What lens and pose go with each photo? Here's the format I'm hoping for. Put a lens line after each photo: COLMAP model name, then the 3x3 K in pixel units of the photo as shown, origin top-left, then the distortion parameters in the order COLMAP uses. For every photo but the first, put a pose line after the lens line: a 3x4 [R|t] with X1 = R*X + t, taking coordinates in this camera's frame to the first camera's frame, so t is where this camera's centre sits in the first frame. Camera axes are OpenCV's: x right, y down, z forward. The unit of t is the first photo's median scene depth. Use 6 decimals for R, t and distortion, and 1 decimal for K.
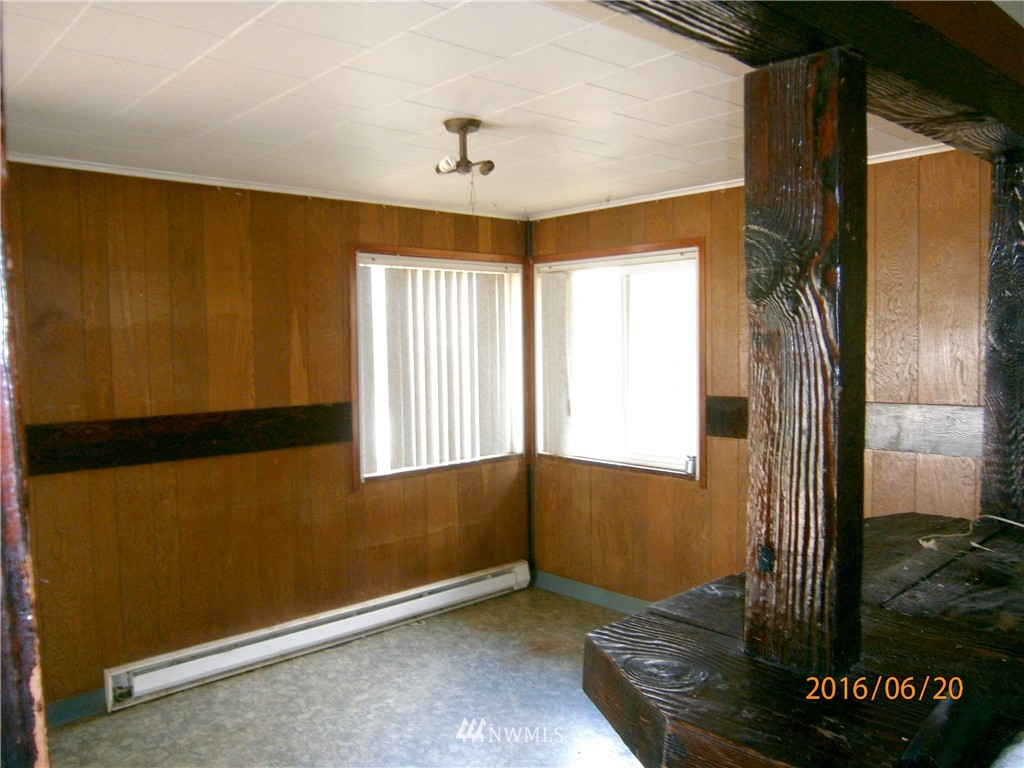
lens RADIAL K [[814.7, 0, 510.9], [0, 814.7, 386.8], [0, 0, 1]] dist [-0.007763, -0.002216]
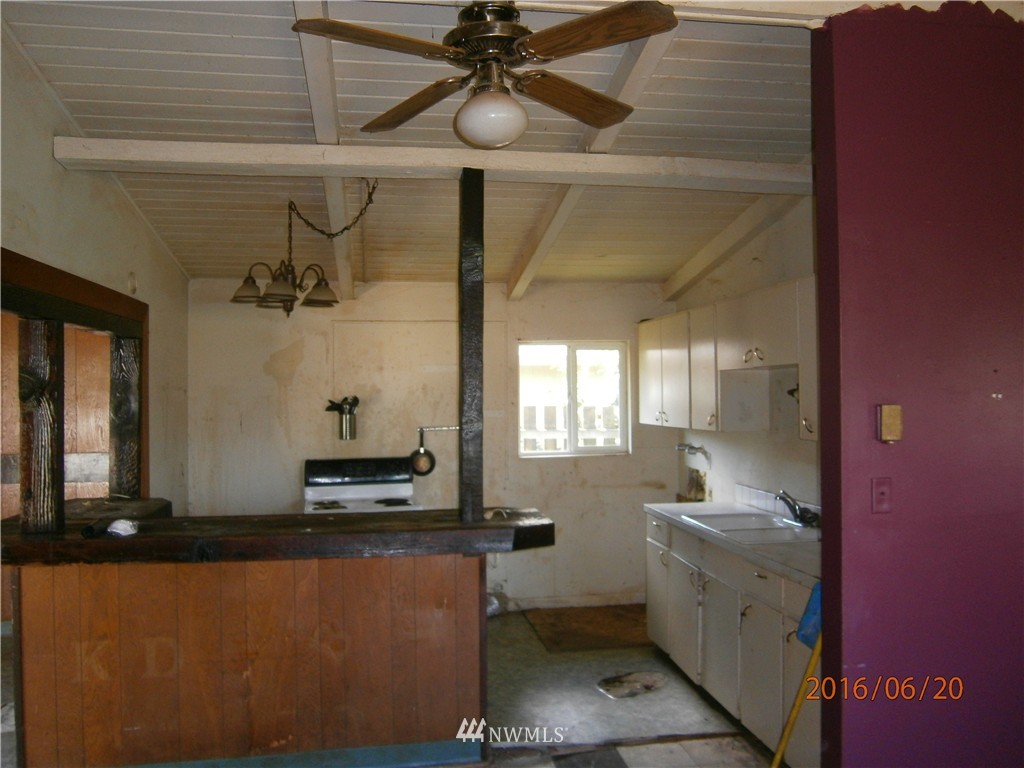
lens RADIAL K [[814.7, 0, 511.8], [0, 814.7, 386.0], [0, 0, 1]] dist [-0.007763, -0.002216]
pose [[0.571031, 0.020590, 0.820670, -0.377943], [0.053445, 0.996632, -0.062192, 0.036270], [-0.819187, 0.079374, 0.568007, -0.722252]]
